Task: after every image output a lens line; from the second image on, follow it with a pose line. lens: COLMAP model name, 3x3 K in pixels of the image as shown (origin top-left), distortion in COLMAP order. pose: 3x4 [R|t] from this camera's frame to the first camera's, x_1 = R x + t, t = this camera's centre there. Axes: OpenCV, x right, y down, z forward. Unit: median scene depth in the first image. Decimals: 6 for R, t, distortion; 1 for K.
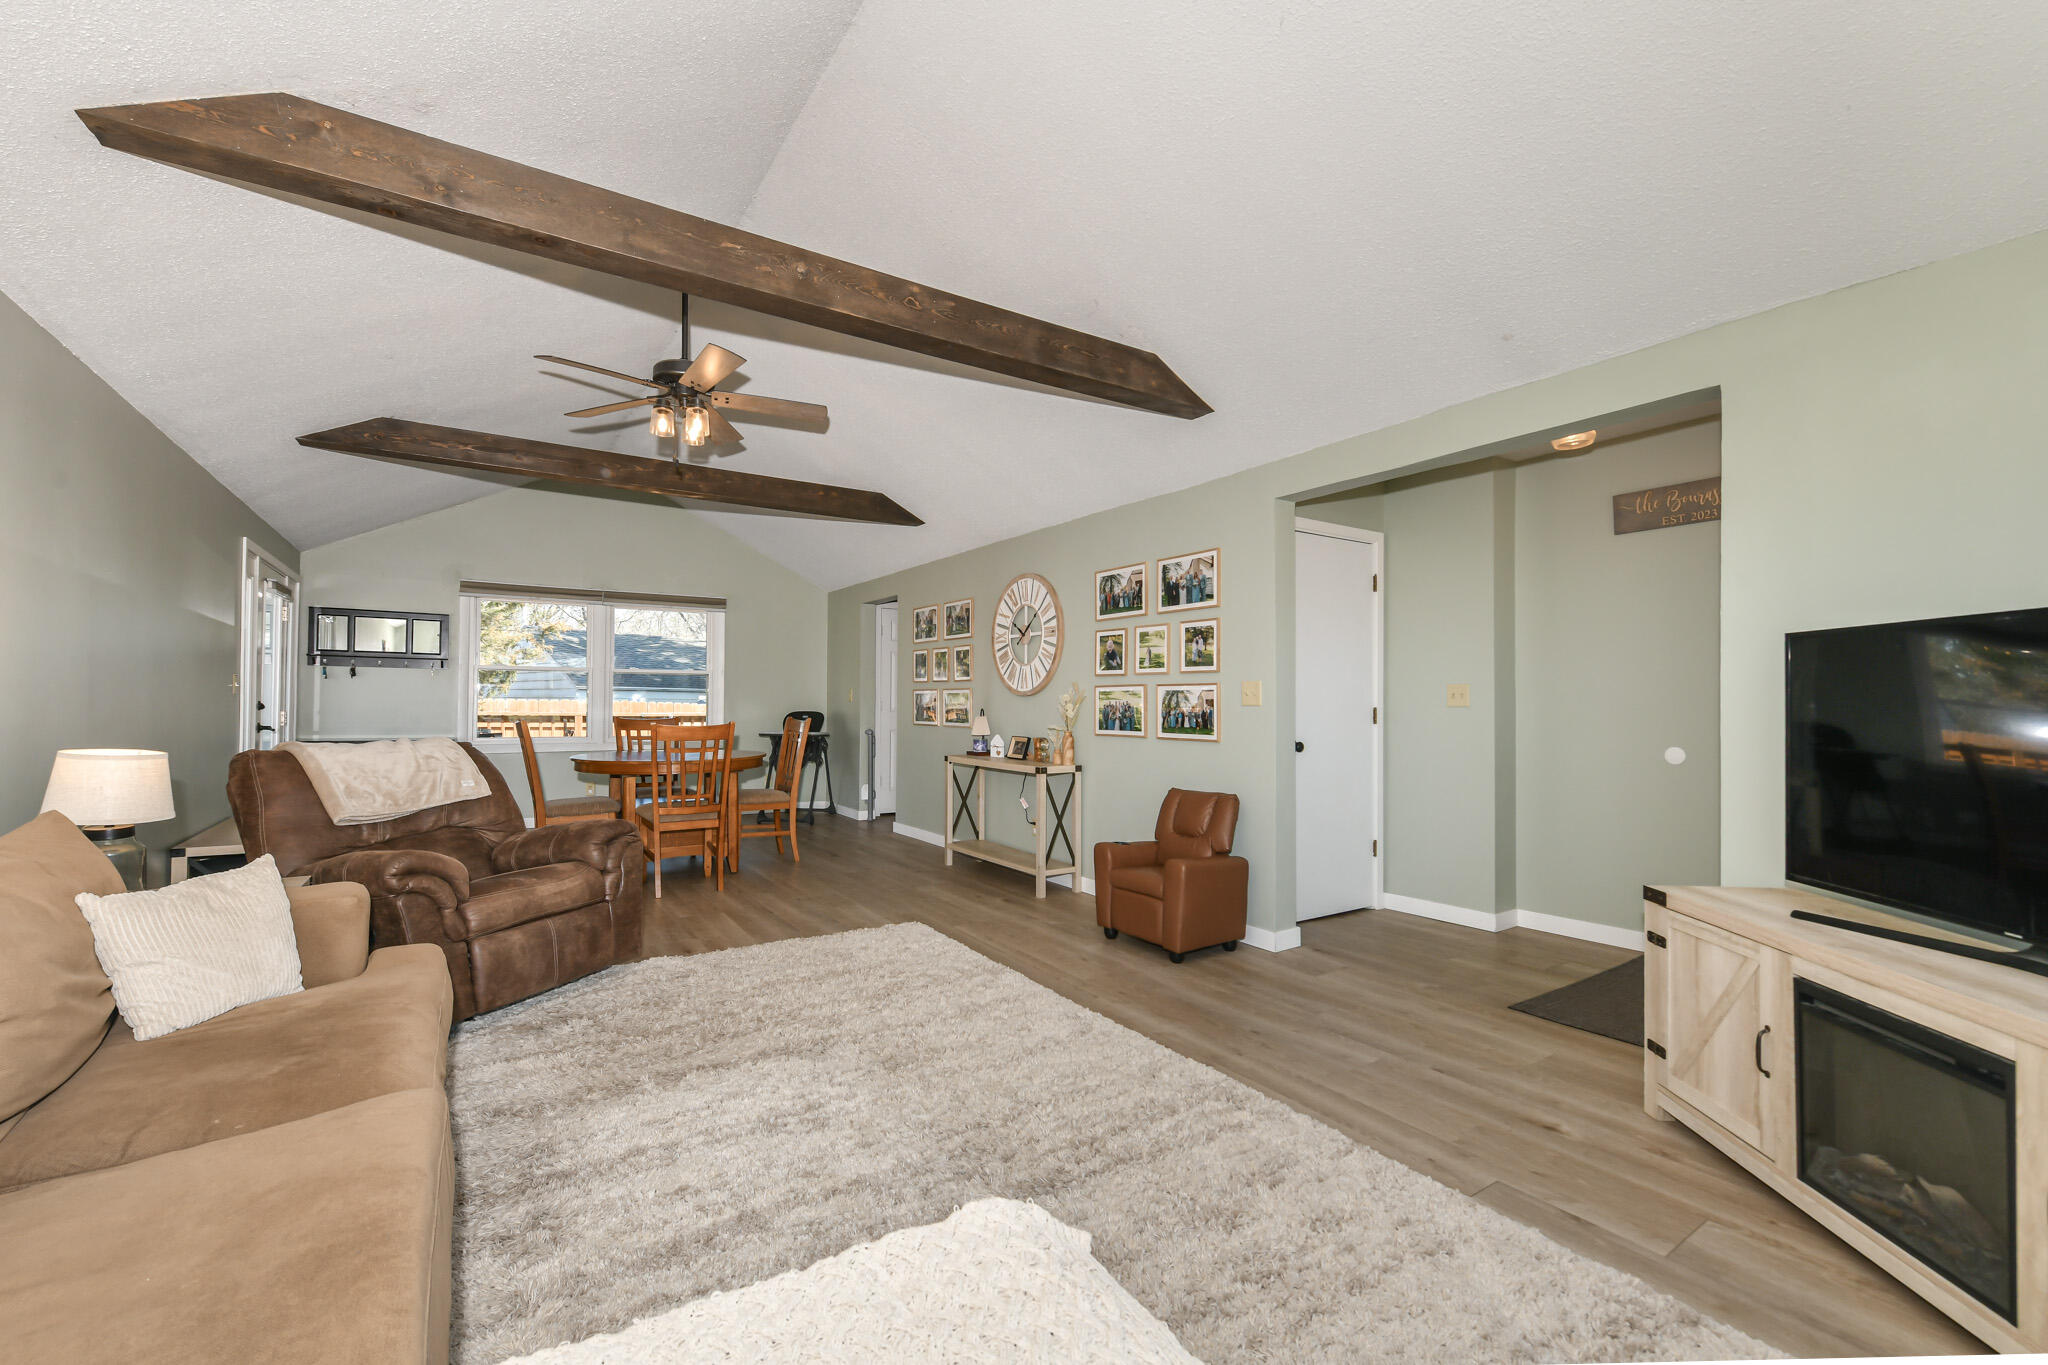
lens RADIAL K [[823.9, 0, 945.4], [0, 823.9, 697.1], [0, 0, 1]] dist [0.000500, 0.000034]
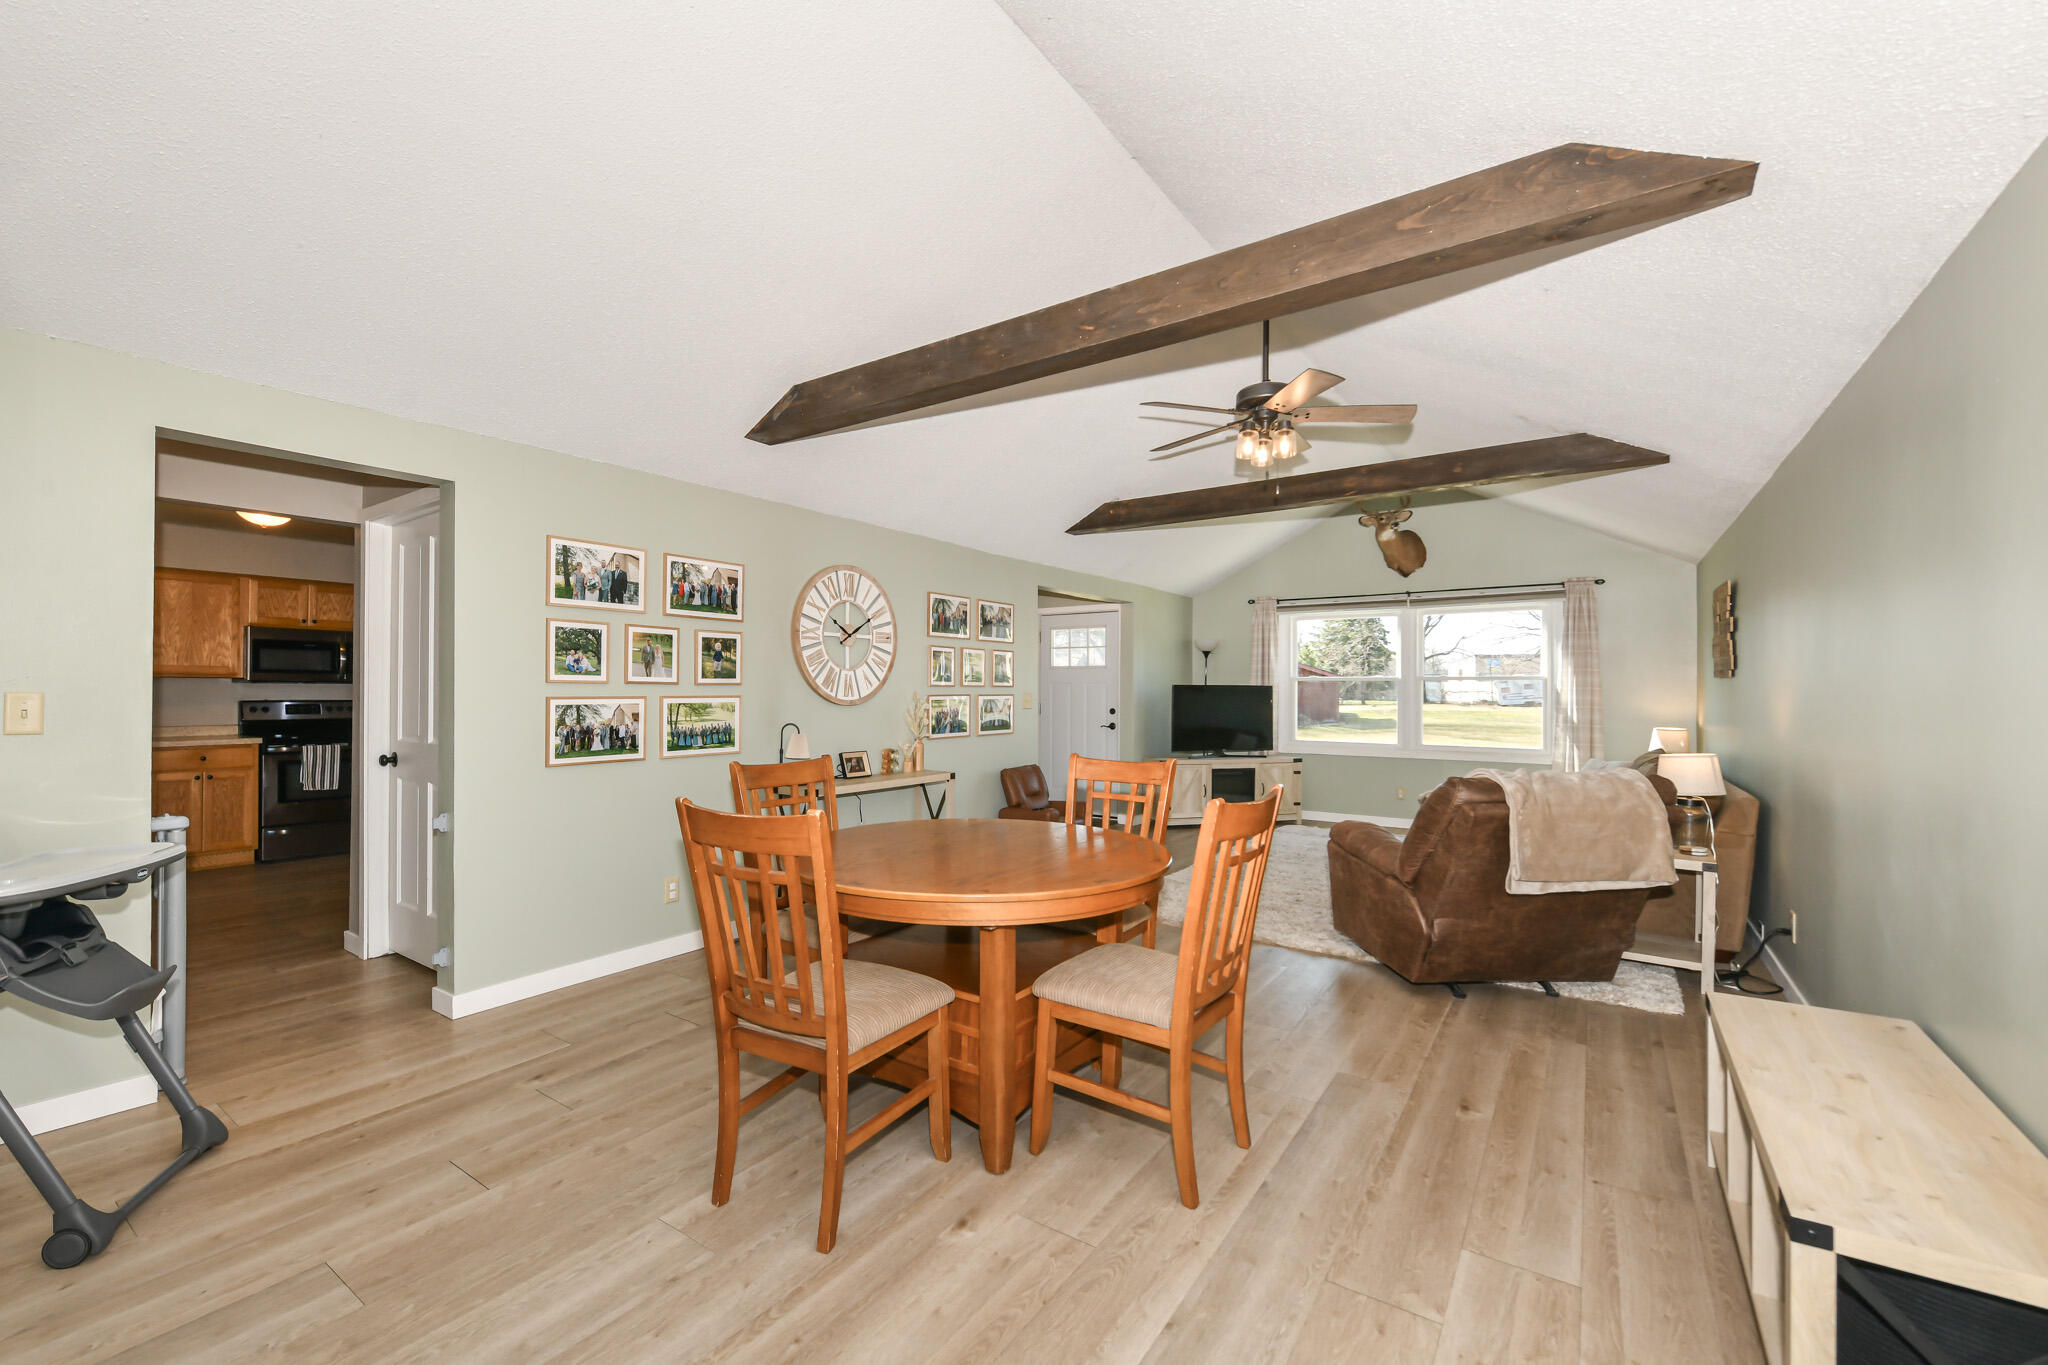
lens RADIAL K [[940.9, 0, 1047.4], [0, 940.9, 687.8], [0, 0, 1]] dist [-0.000292, -0.000047]
pose [[-0.484065, -0.007724, 0.874998, -1.163351], [-0.010751, 0.999938, 0.002879, -0.033185], [-0.874966, -0.008013, -0.484119, 1.716332]]
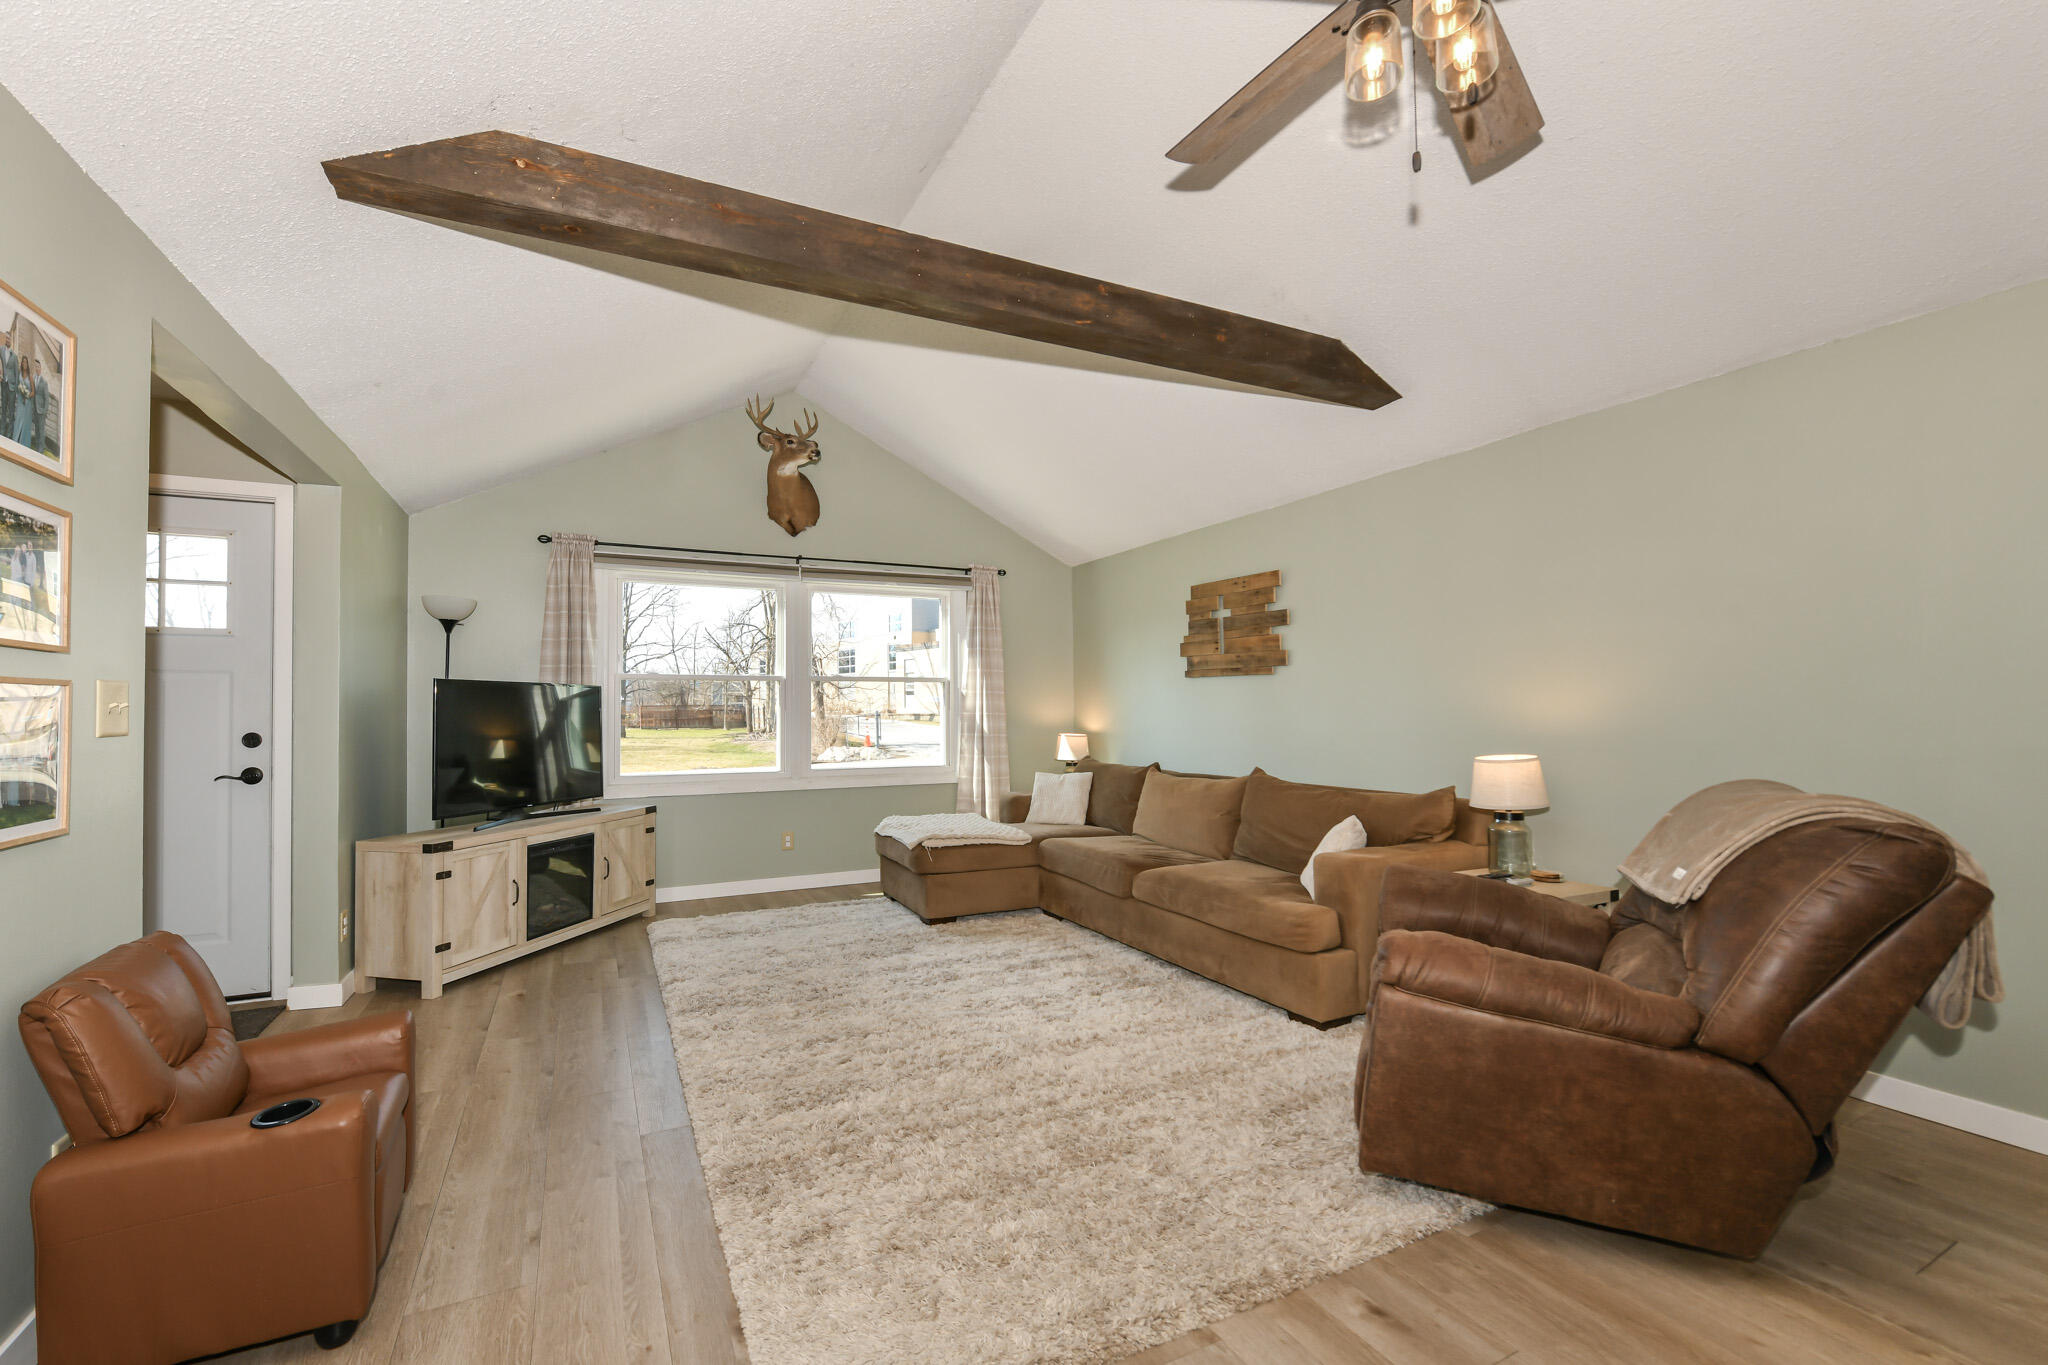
lens RADIAL K [[843.7, 0, 1027.2], [0, 843.7, 694.5], [0, 0, 1]] dist [0.000203, -0.000086]
pose [[-0.999764, 0.000070, 0.021723, -0.126981], [-0.000387, 0.999778, -0.021049, -0.002416], [-0.021720, -0.021052, -0.999542, 1.336086]]
